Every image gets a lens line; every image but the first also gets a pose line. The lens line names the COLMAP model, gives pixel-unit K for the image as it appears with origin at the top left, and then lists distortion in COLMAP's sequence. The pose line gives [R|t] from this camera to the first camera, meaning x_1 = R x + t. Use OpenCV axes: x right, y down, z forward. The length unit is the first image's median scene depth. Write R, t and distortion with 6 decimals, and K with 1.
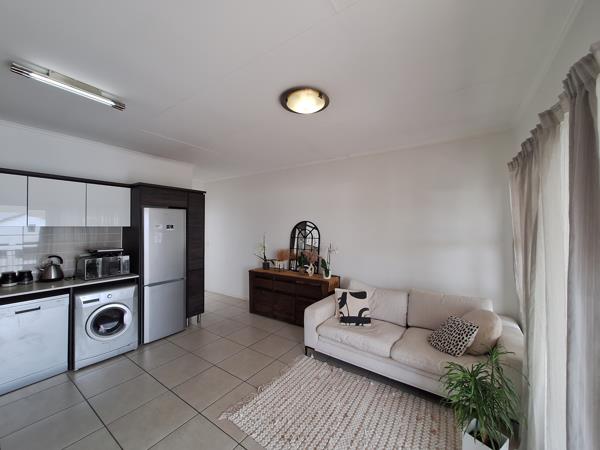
lens RADIAL K [[238.5, 0, 300.0], [0, 238.5, 225.0], [0, 0, 1]] dist [0.000408, 0.000156]
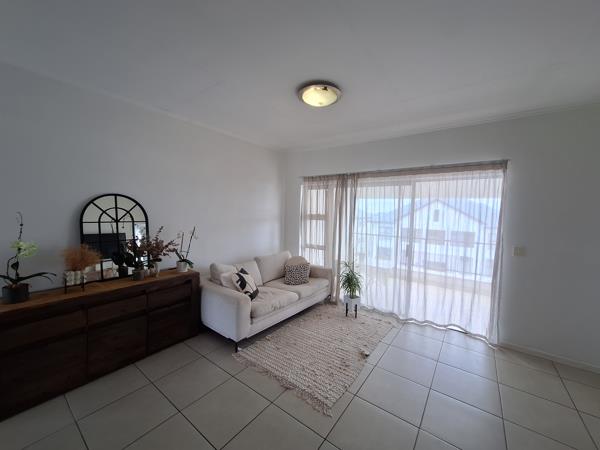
lens RADIAL K [[239.6, 0, 300.0], [0, 239.6, 225.0], [0, 0, 1]] dist [-0.001641, 0.000116]
pose [[0.024695, -0.052774, 0.998301, -0.799137], [-0.035228, 0.997939, 0.053627, 0.018459], [-0.999074, -0.036492, 0.022785, 0.733529]]
